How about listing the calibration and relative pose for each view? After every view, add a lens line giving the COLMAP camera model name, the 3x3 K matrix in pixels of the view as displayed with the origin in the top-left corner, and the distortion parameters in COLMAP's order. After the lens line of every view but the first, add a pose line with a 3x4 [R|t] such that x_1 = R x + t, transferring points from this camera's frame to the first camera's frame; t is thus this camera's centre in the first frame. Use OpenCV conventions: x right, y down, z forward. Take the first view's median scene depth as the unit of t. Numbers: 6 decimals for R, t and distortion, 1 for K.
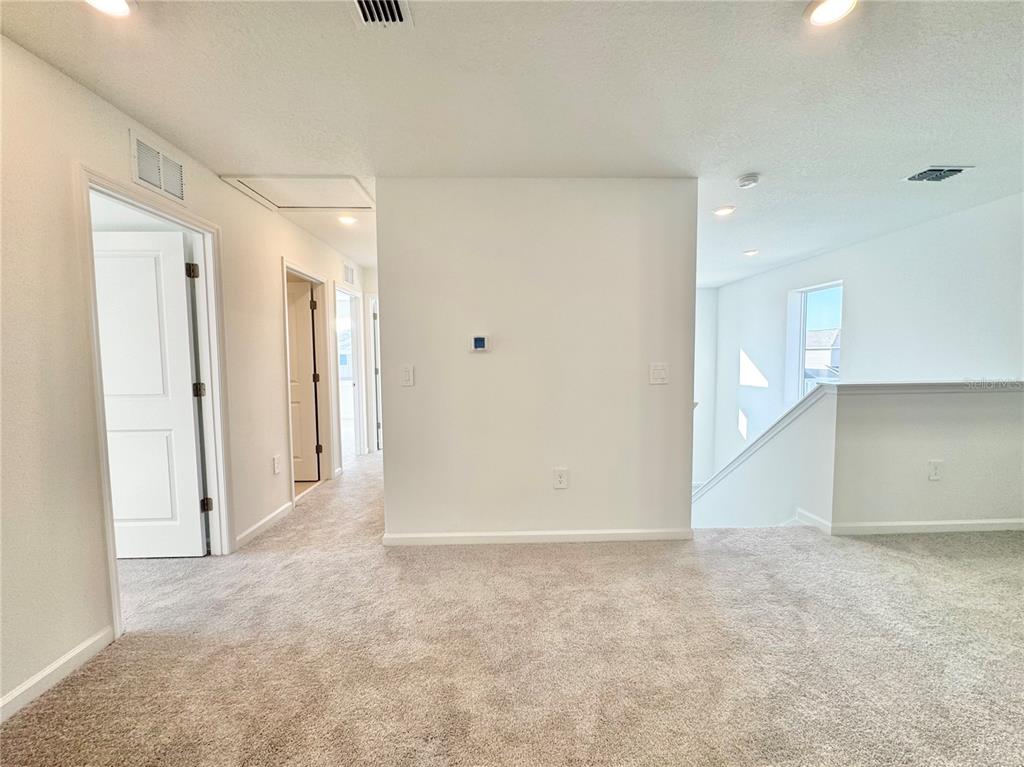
lens RADIAL K [[410.8, 0, 514.1], [0, 410.8, 382.7], [0, 0, 1]] dist [-0.001948, -0.000031]
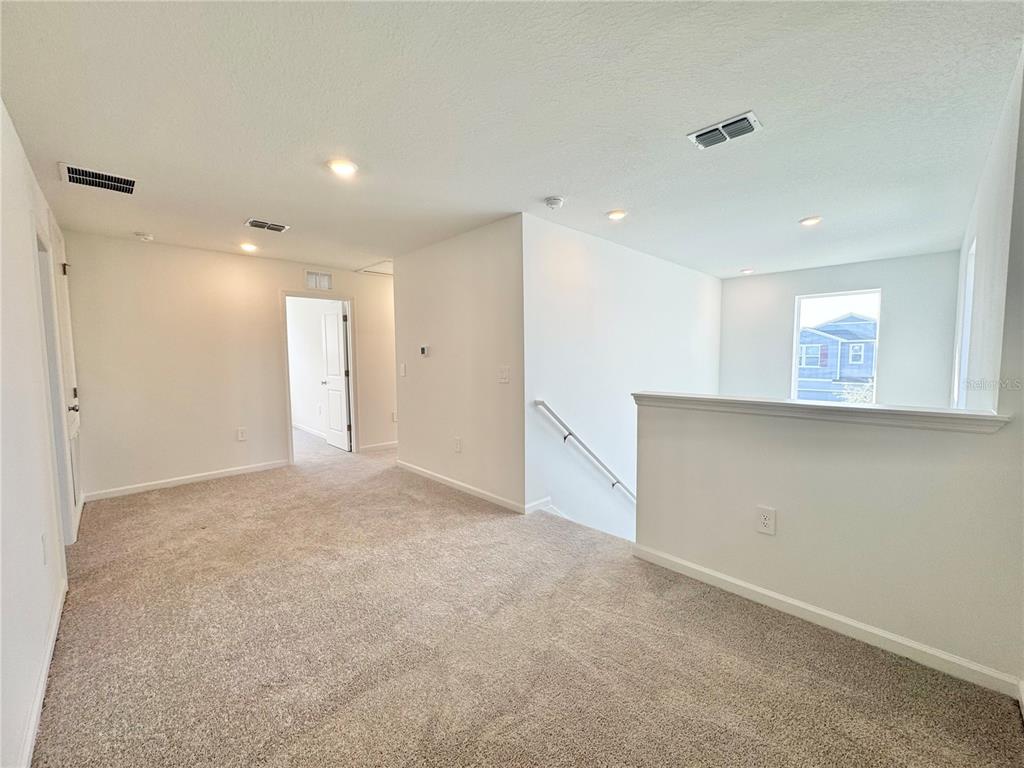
lens RADIAL K [[410.8, 0, 514.1], [0, 410.8, 383.2], [0, 0, 1]] dist [-0.001948, -0.000031]
pose [[0.683336, 0.050910, -0.728327, 1.356919], [-0.080530, 0.996735, -0.005883, 0.010858], [0.725650, 0.062672, 0.685204, 0.159715]]
